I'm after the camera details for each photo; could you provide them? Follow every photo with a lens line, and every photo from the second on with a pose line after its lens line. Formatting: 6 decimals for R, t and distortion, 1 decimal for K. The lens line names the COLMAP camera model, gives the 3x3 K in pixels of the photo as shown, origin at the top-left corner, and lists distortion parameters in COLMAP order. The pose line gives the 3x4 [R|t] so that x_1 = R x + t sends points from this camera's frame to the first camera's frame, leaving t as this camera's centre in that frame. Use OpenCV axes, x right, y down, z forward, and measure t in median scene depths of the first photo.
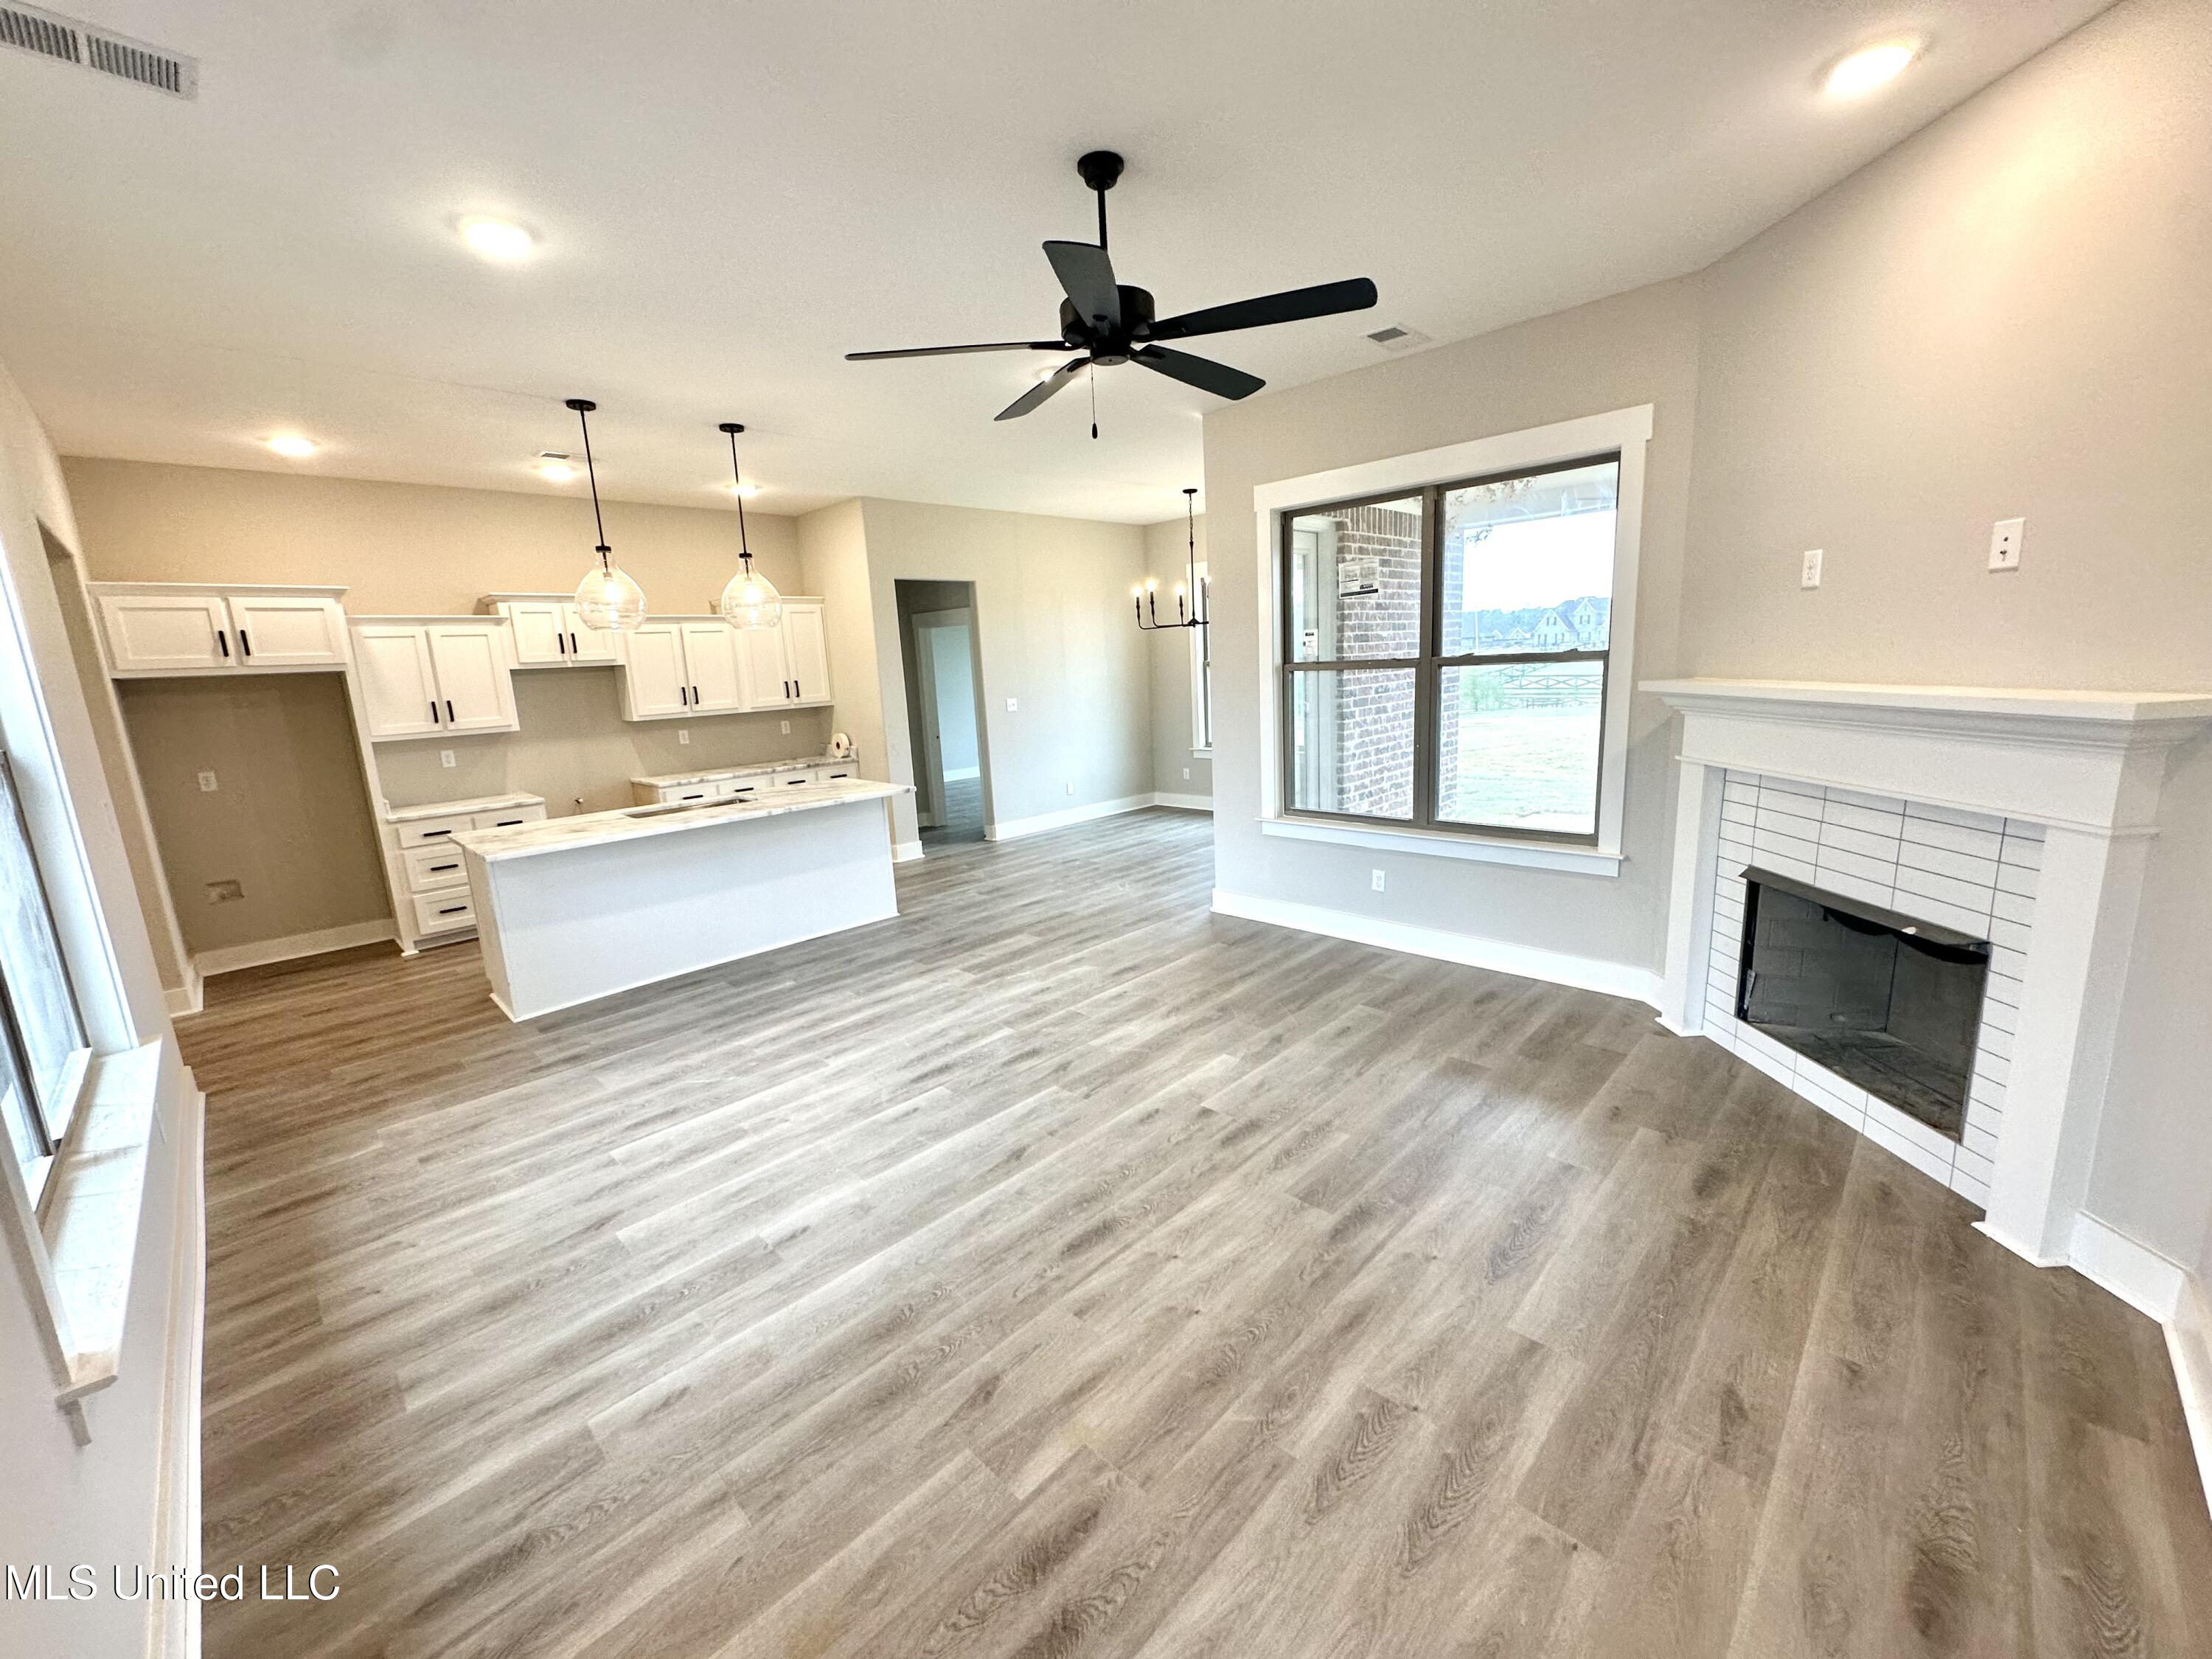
lens RADIAL K [[877.1, 0, 1115.0], [0, 877.1, 834.5], [0, 0, 1]] dist [-0.002054, 0.001065]
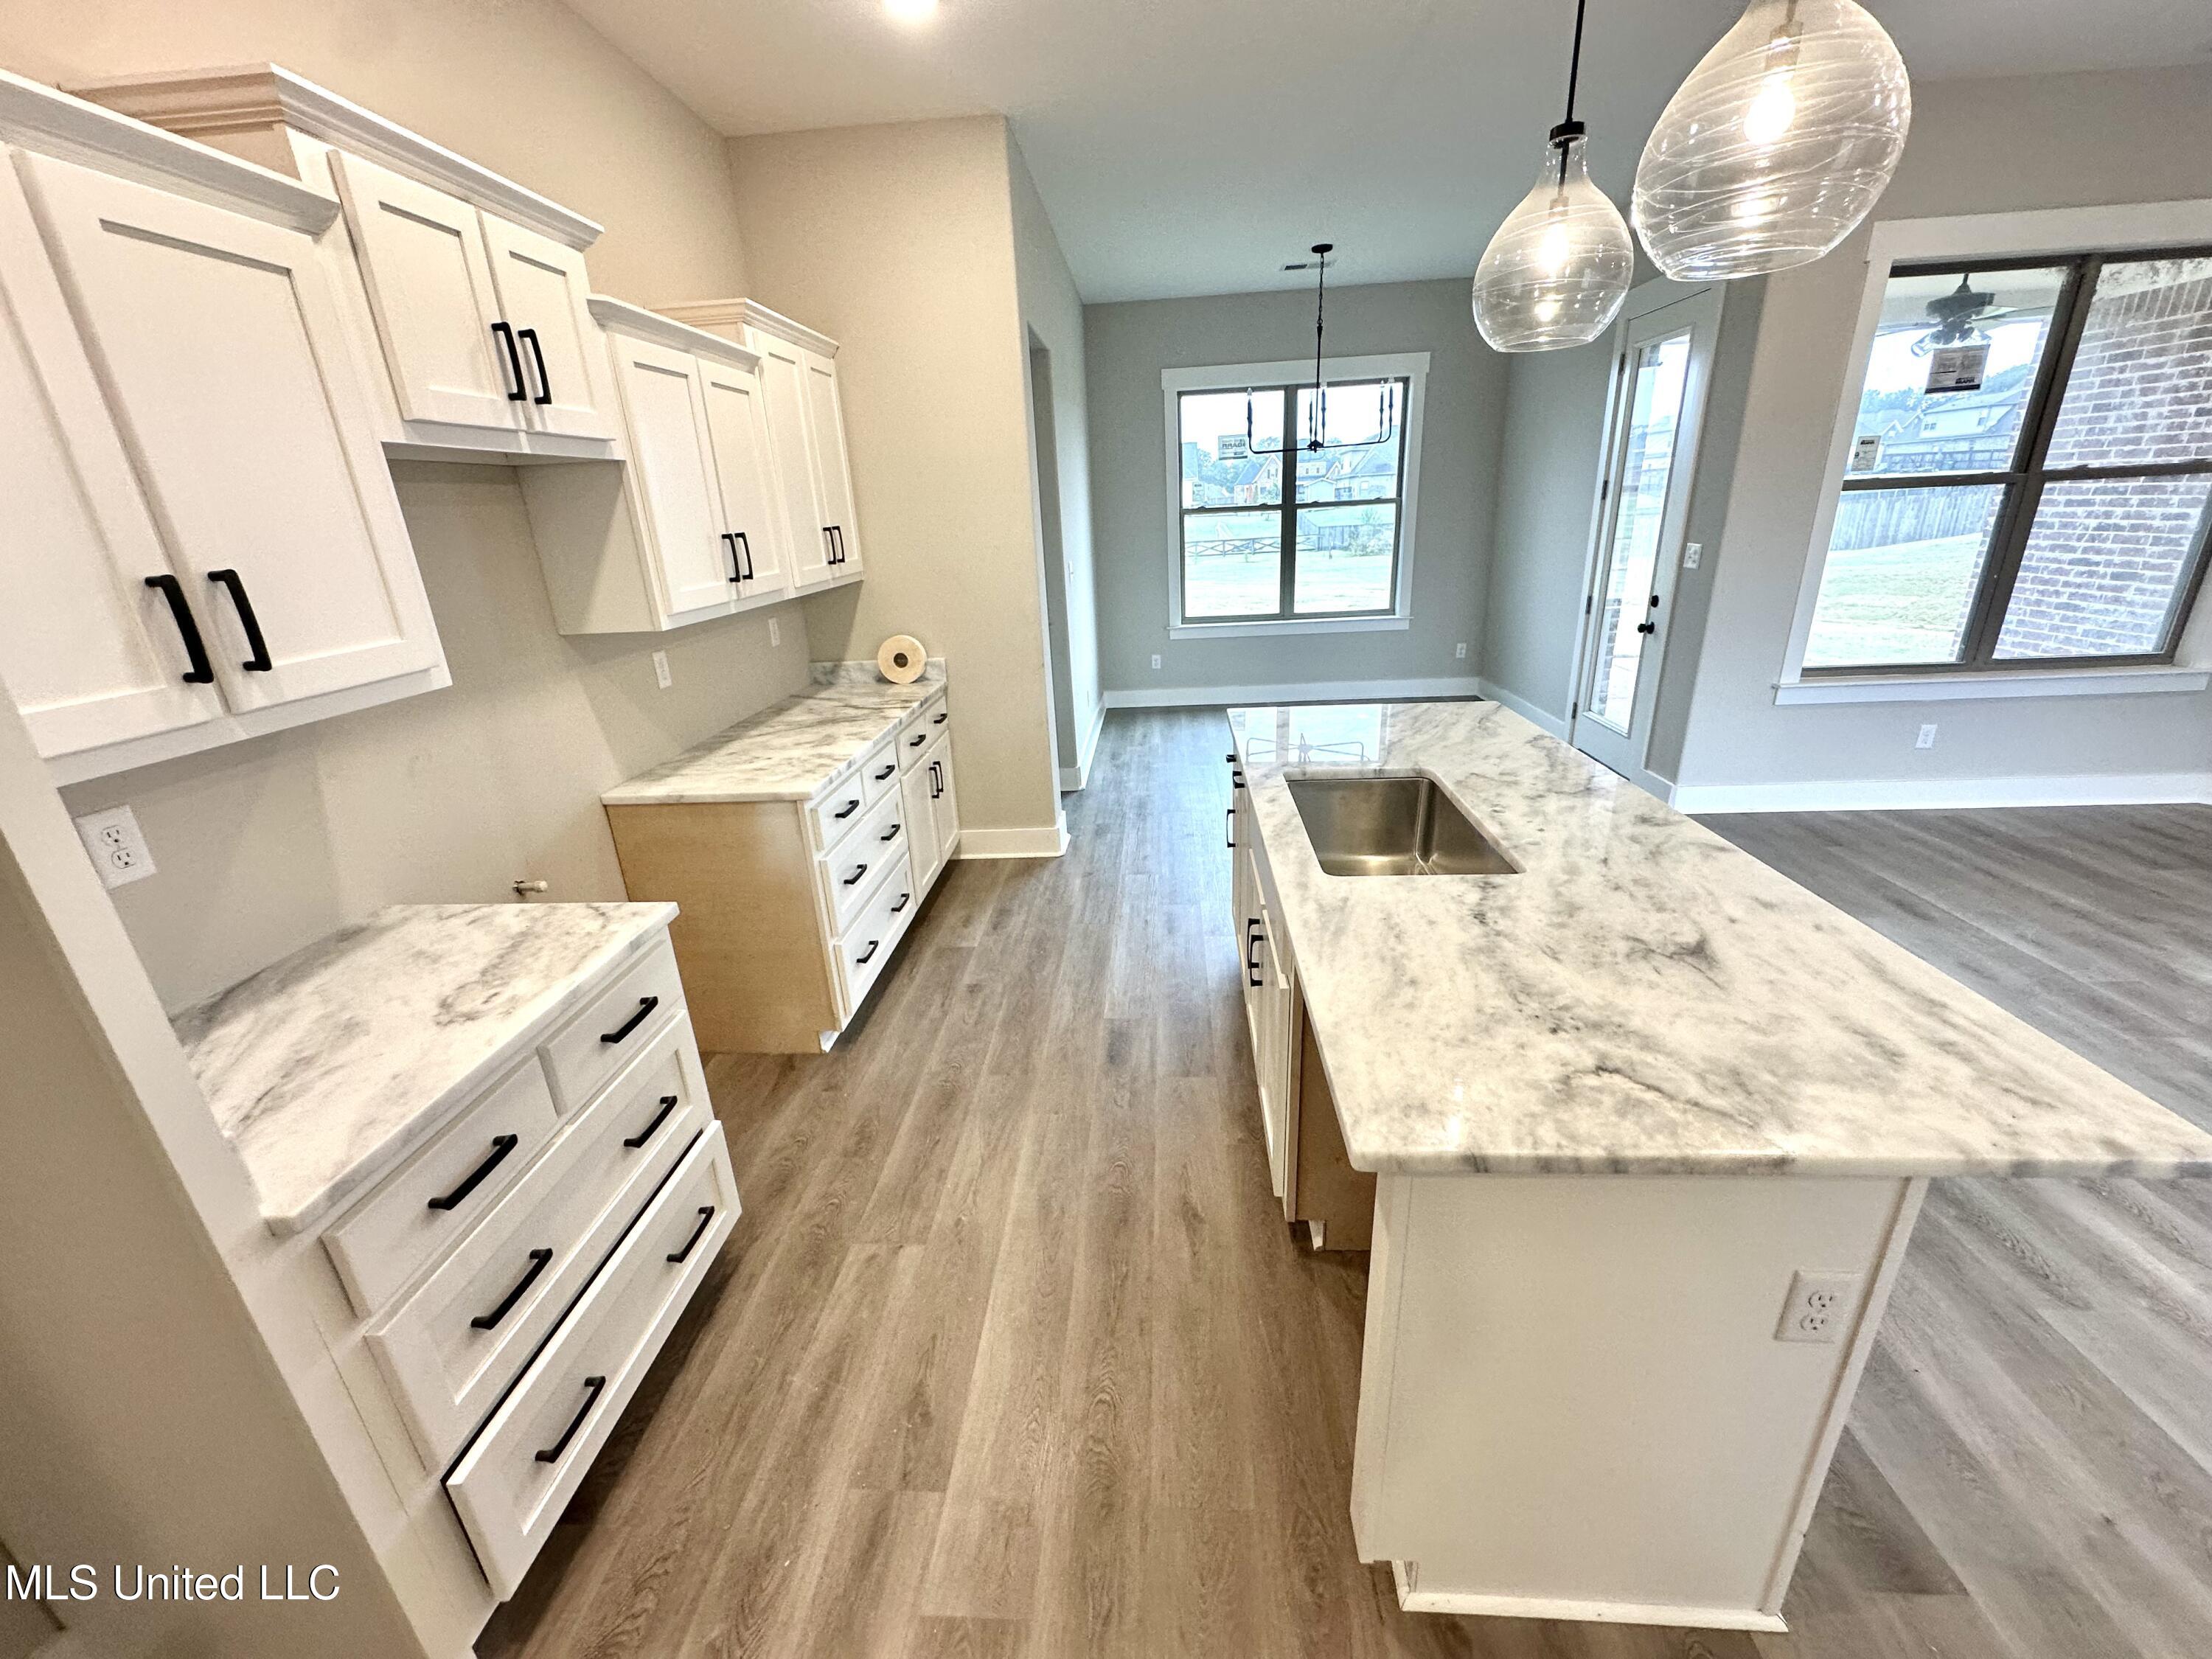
lens RADIAL K [[877.1, 0, 1113.8], [0, 877.1, 829.2], [0, 0, 1]] dist [-0.002054, 0.001065]
pose [[0.756295, -0.213299, 0.618483, -1.078882], [0.138450, 0.976129, 0.167342, -0.143178], [-0.639413, -0.040931, 0.767773, 1.020725]]
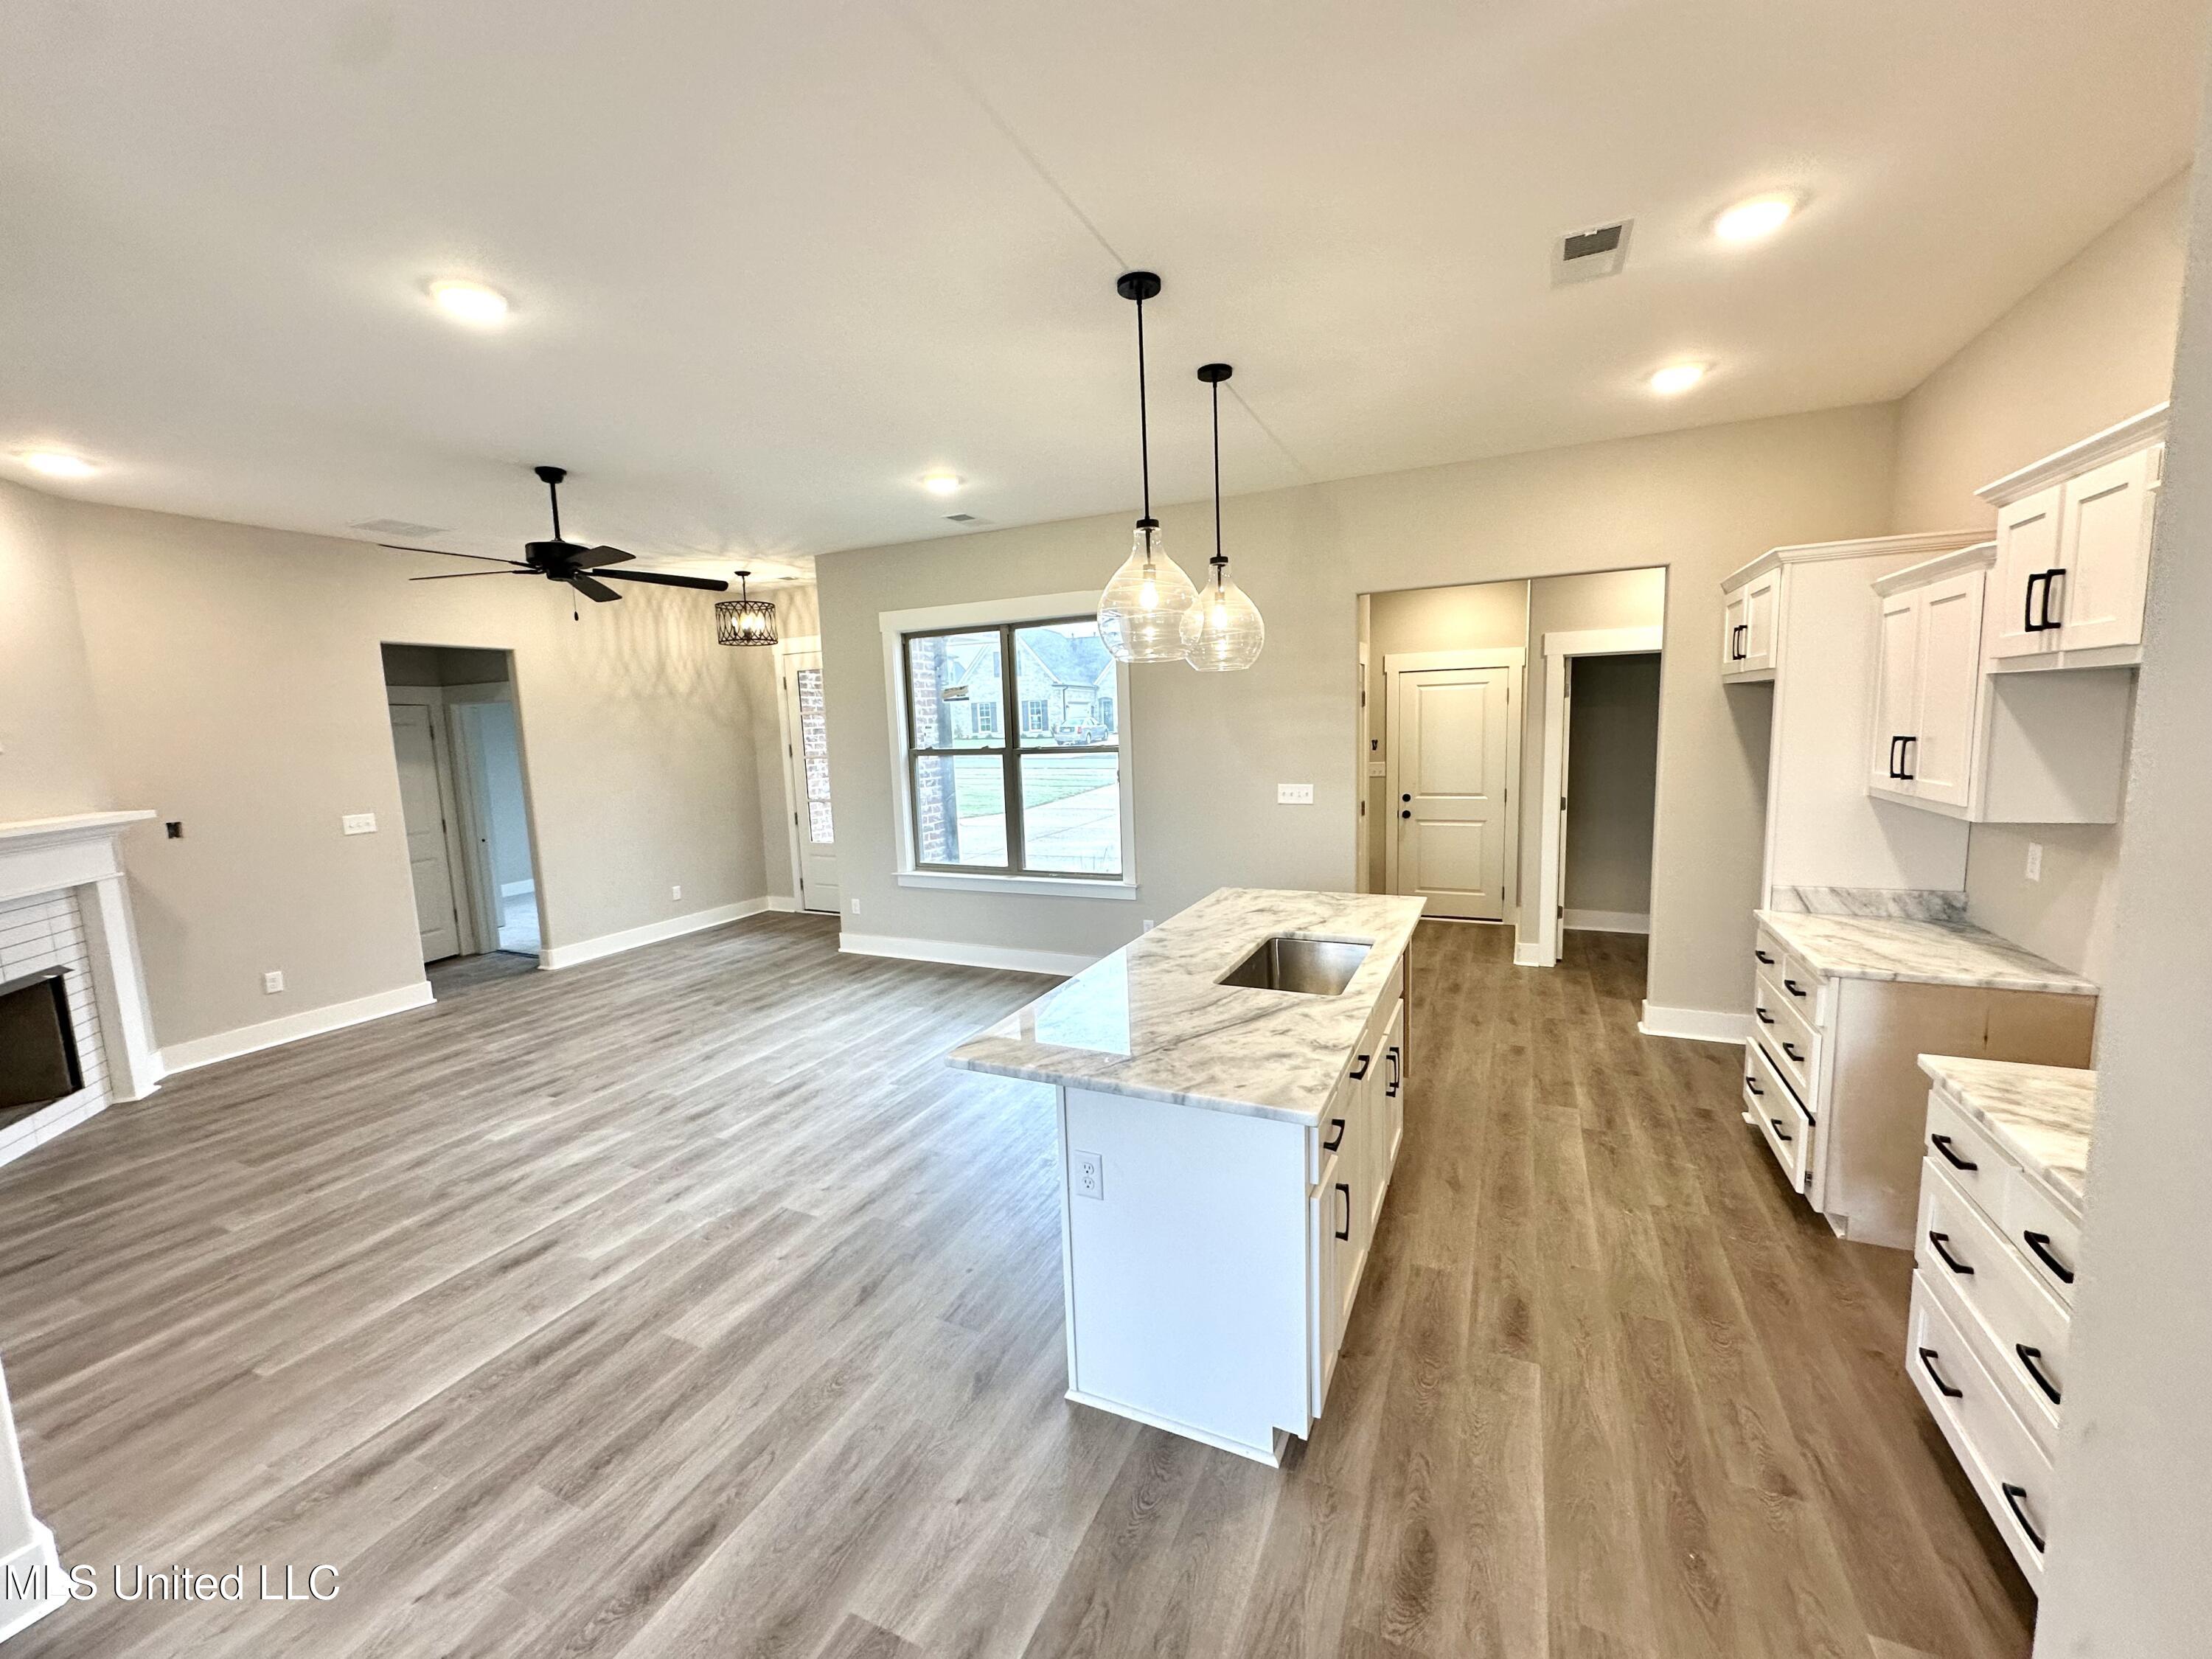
lens RADIAL K [[877.1, 0, 1106.9], [0, 877.1, 840.4], [0, 0, 1]] dist [-0.002054, 0.001065]
pose [[-0.942865, 0.126802, -0.308102, -0.263564], [0.016795, 0.941658, 0.336152, -0.392016], [0.332751, 0.311771, -0.889986, 1.892745]]
